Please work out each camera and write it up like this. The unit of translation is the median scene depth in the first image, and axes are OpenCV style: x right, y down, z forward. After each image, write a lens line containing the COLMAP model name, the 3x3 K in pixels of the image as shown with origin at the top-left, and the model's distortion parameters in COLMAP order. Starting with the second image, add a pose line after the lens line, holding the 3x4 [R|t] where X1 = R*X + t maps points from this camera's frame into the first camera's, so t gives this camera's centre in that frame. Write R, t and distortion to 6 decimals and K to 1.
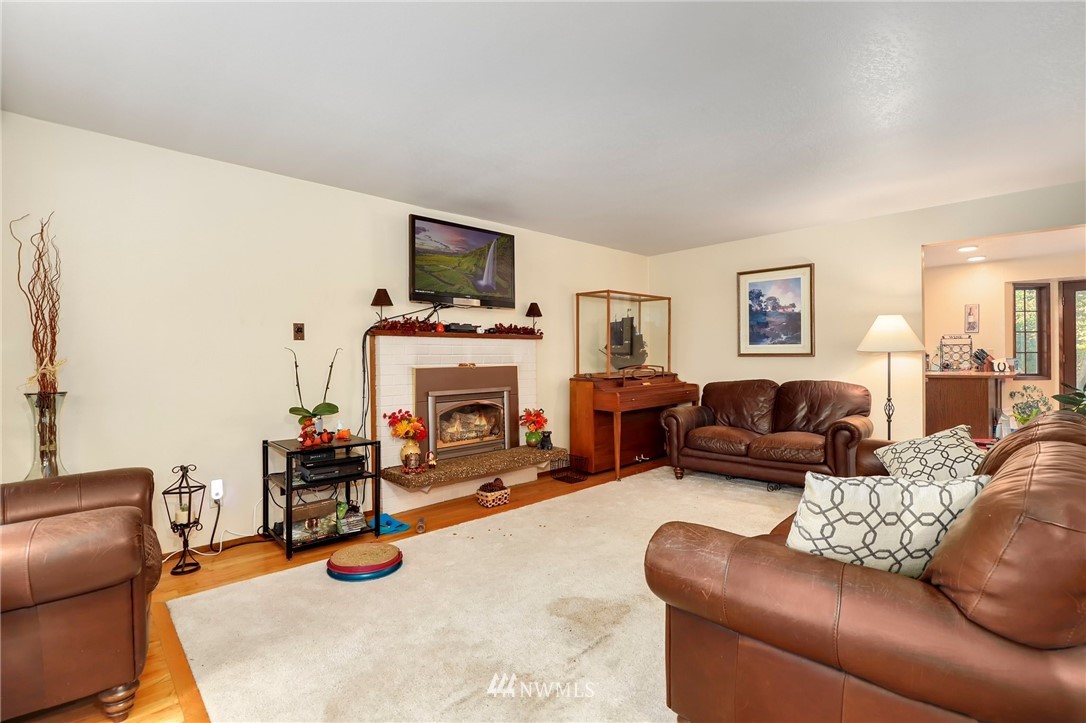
lens RADIAL K [[527.6, 0, 554.1], [0, 527.6, 357.4], [0, 0, 1]] dist [-0.002263, -0.000460]
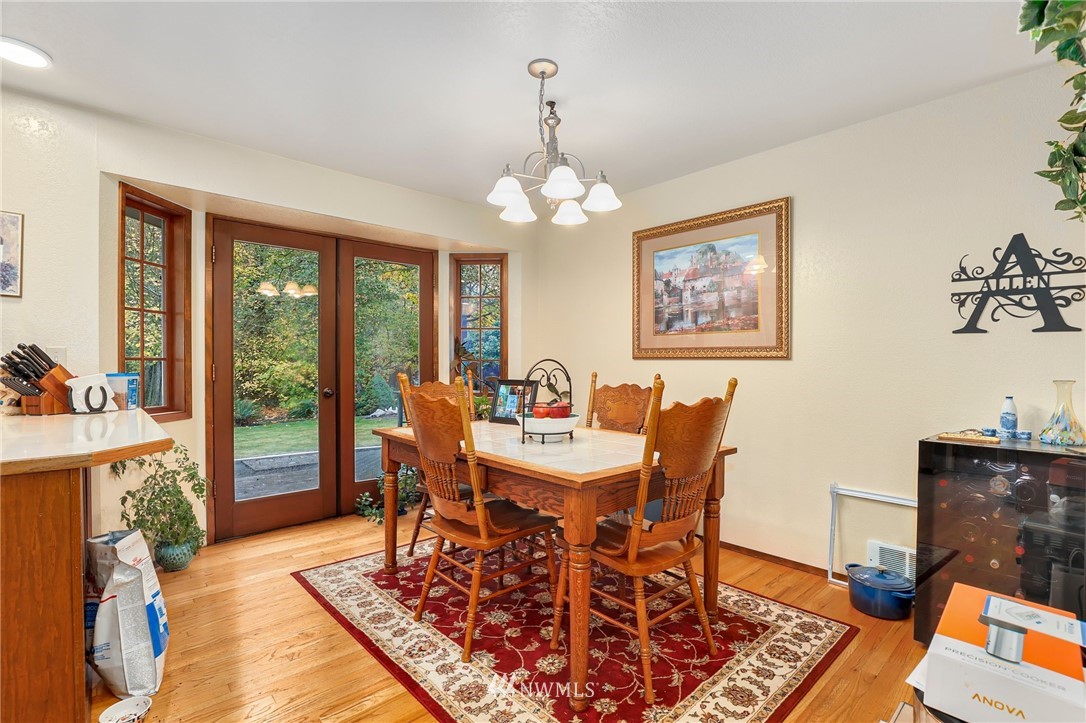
lens RADIAL K [[502.7, 0, 543.0], [0, 502.7, 361.5], [0, 0, 1]] dist [-0.000372, 0.000031]
pose [[0.065003, 0.007914, 0.997854, 0.680522], [-0.000812, 0.999969, -0.007878, -0.005645], [-0.997885, -0.000298, 0.065007, 0.867471]]
